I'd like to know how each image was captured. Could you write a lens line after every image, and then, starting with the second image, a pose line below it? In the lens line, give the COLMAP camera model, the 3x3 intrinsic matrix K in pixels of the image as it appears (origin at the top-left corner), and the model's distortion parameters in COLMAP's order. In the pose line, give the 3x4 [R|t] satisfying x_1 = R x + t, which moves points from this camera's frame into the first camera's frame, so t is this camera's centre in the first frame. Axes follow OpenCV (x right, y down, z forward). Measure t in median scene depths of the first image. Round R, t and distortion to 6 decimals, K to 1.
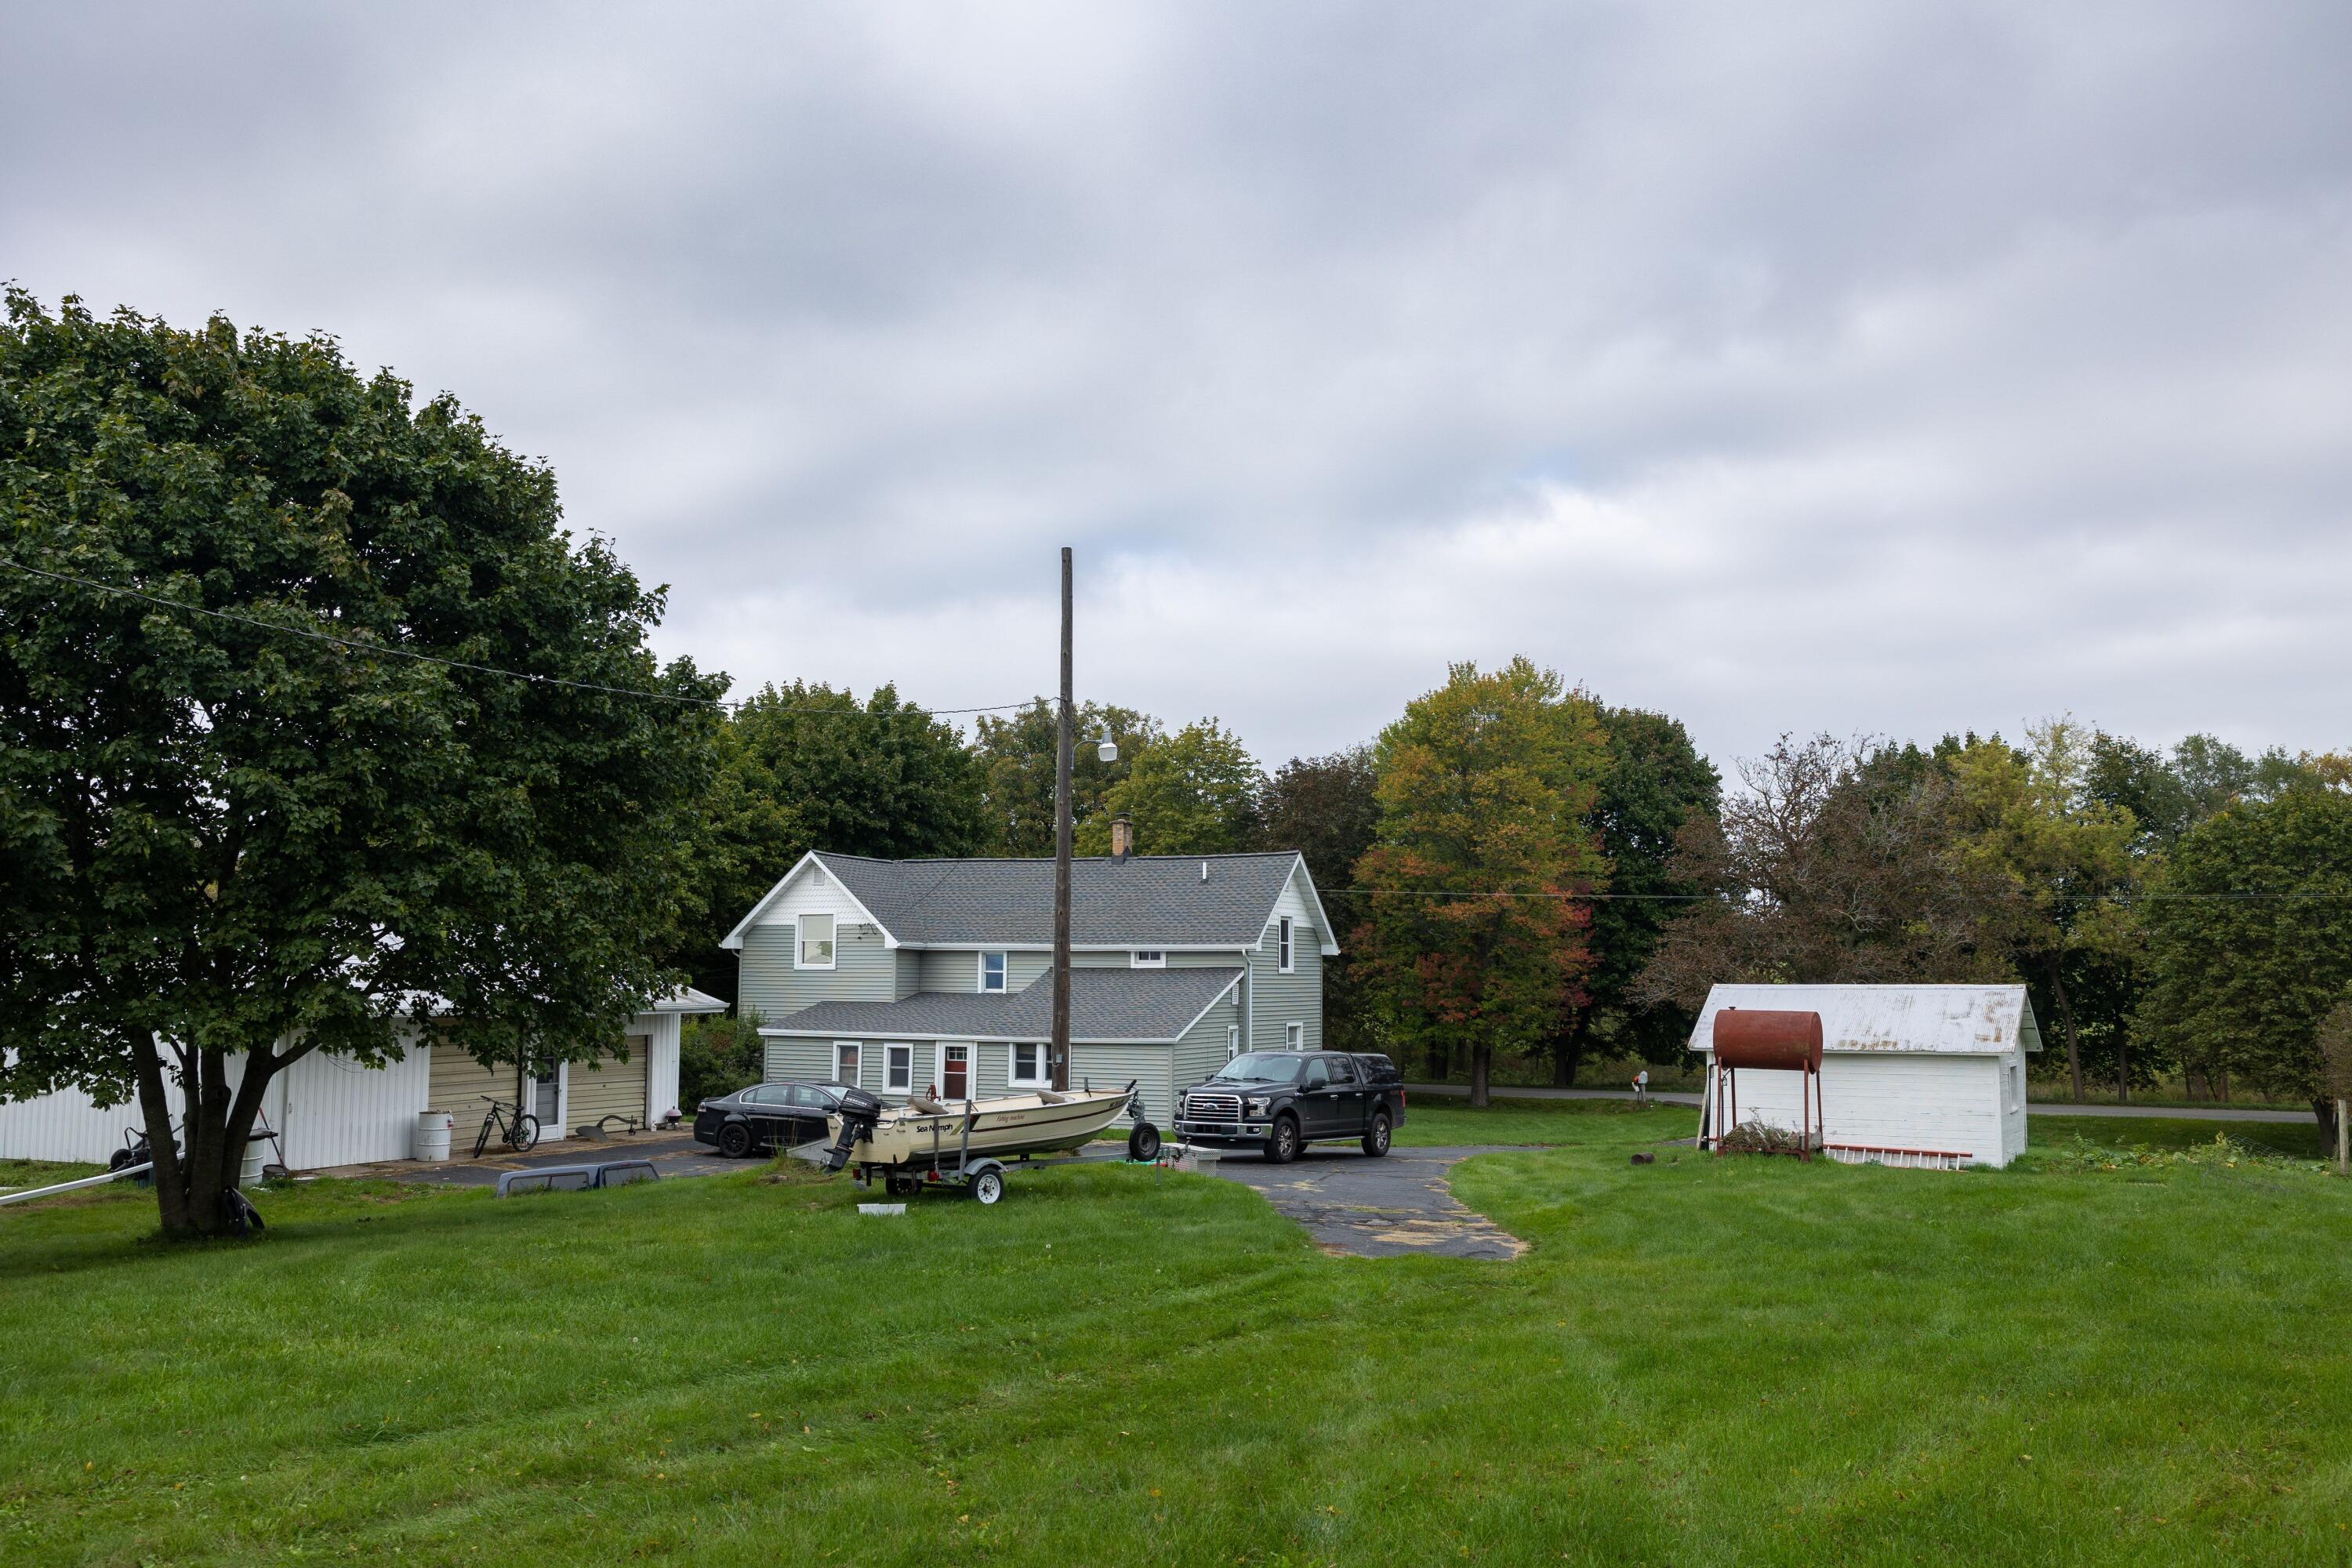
lens RADIAL K [[1981.7, 0, 1176.0], [0, 1981.7, 784.0], [0, 0, 1]] dist [0.000229, 0.000078]
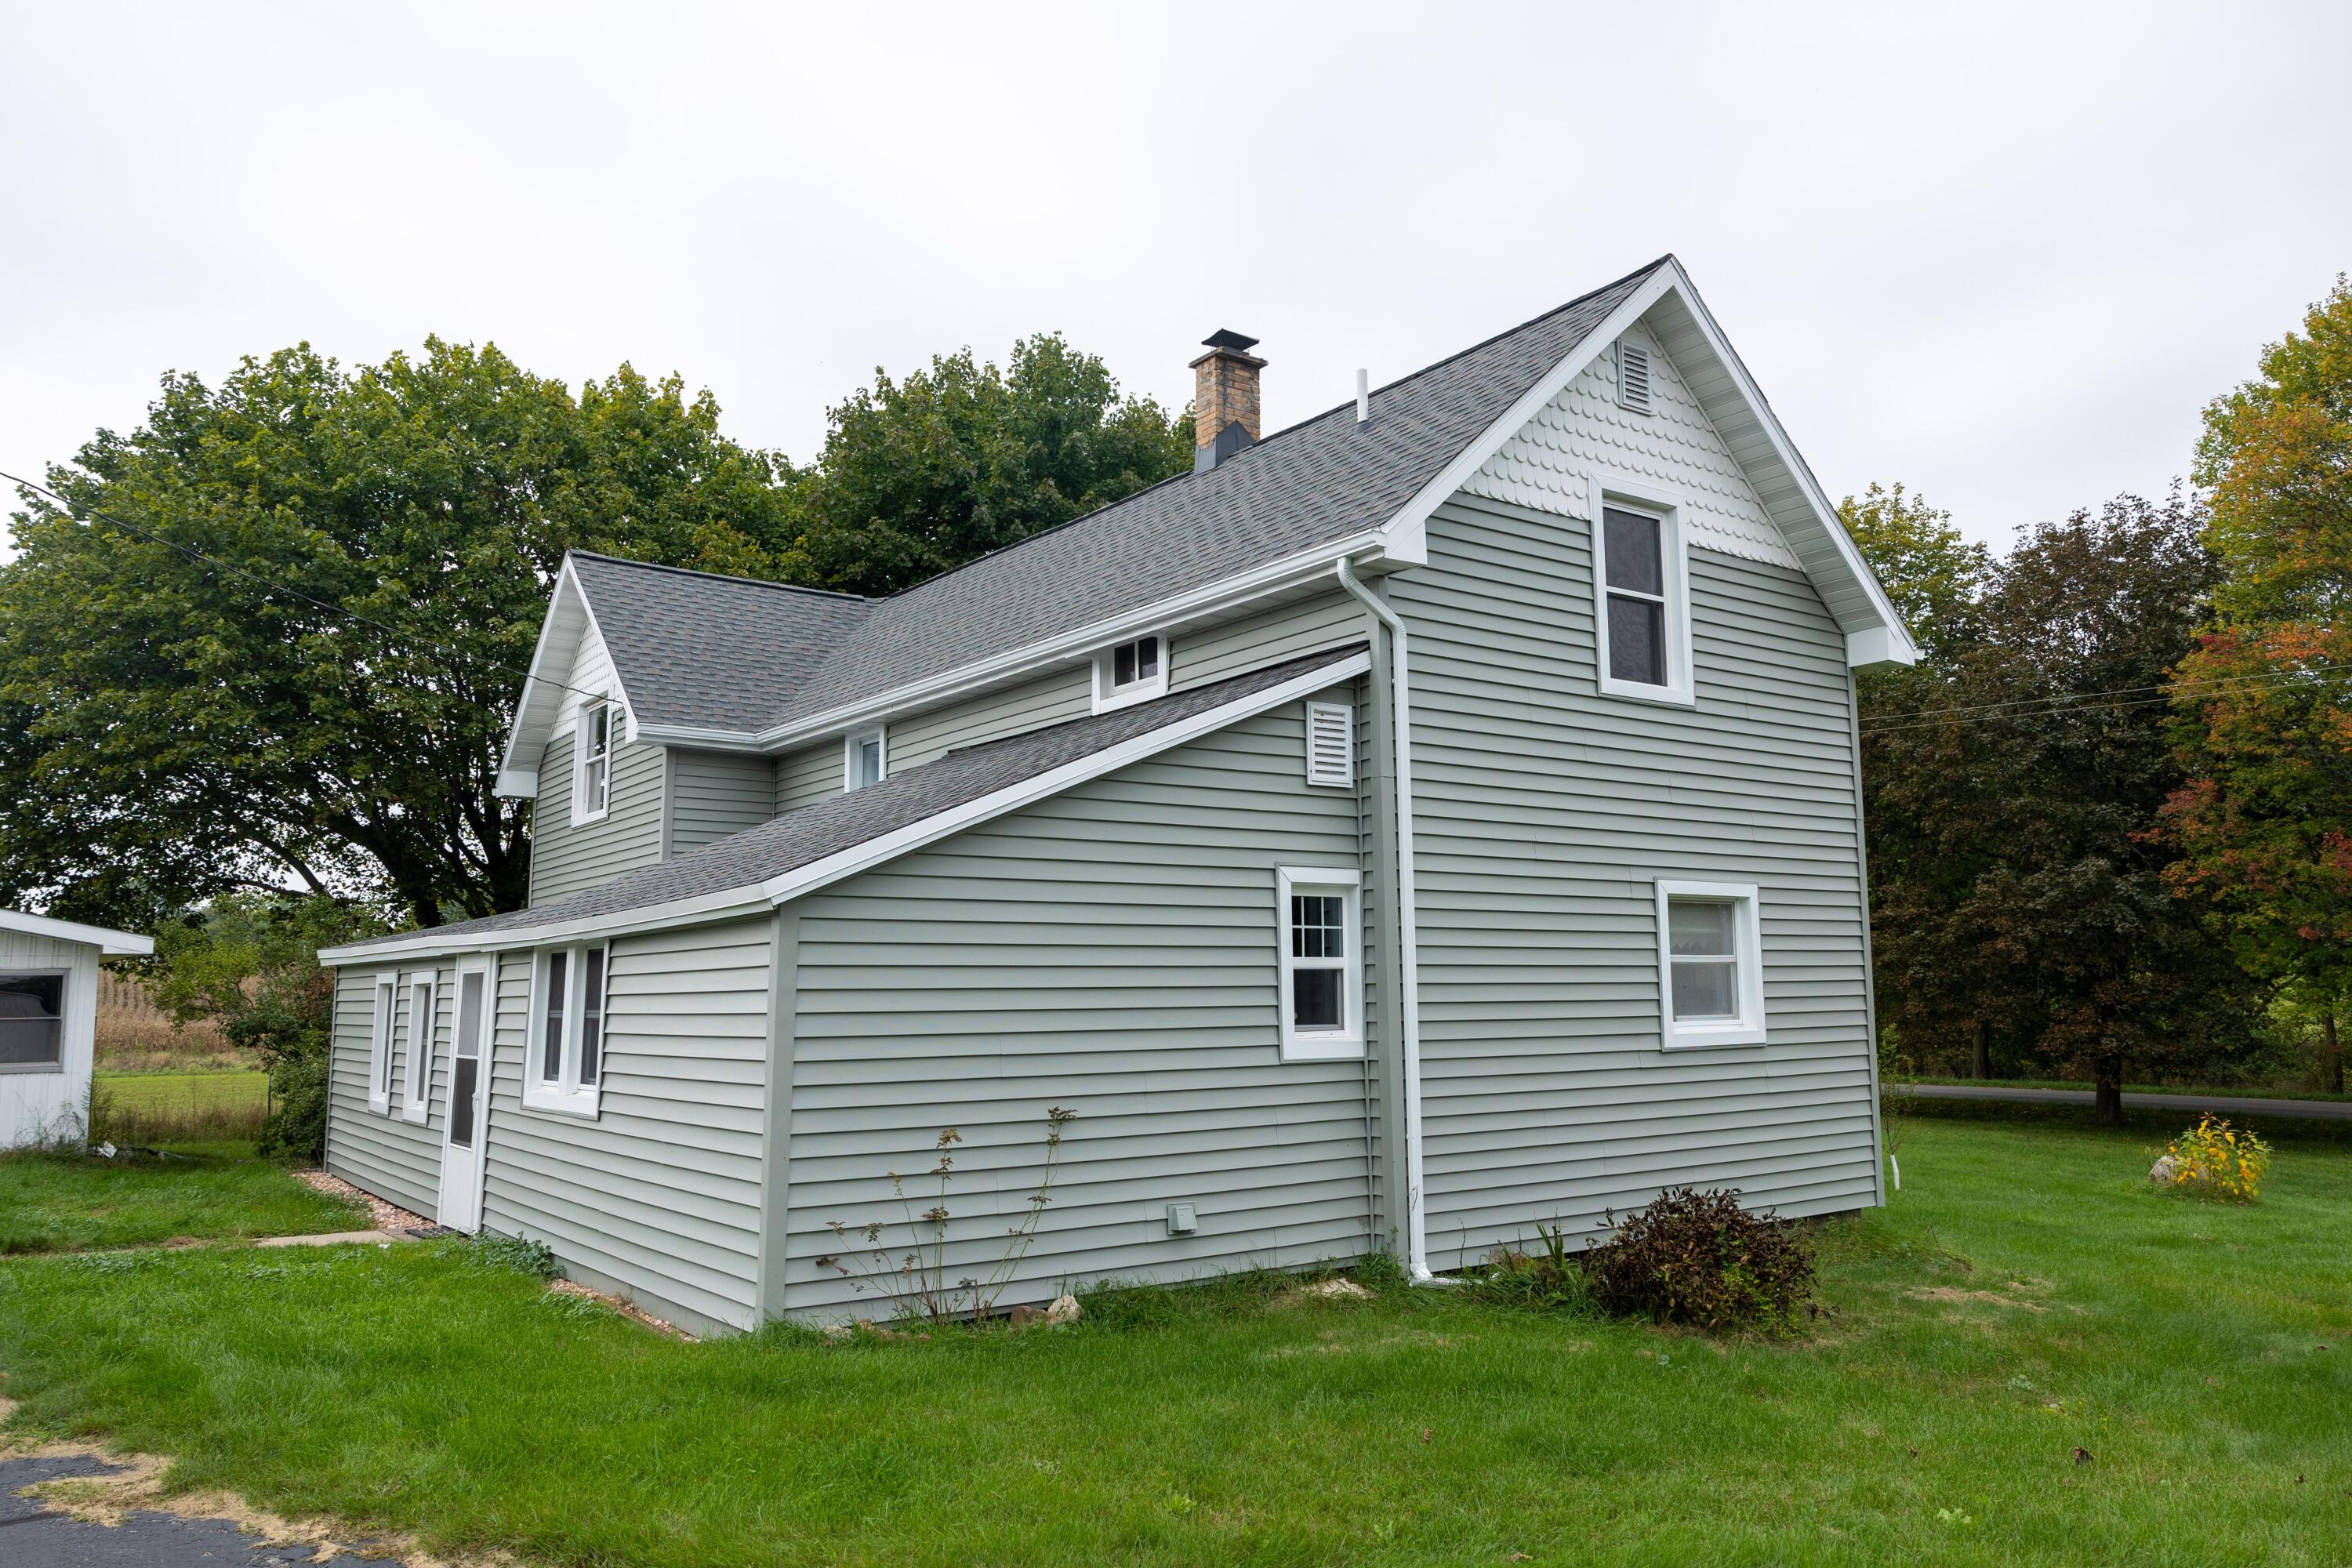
lens RADIAL K [[1679.7, 0, 1176.0], [0, 1679.7, 784.0], [0, 0, 1]] dist [-0.005361, -0.001325]
pose [[0.875293, -0.075016, -0.477740, 0.106983], [0.058091, 0.997052, -0.050129, 0.113540], [0.480092, 0.016125, 0.877070, 0.758613]]
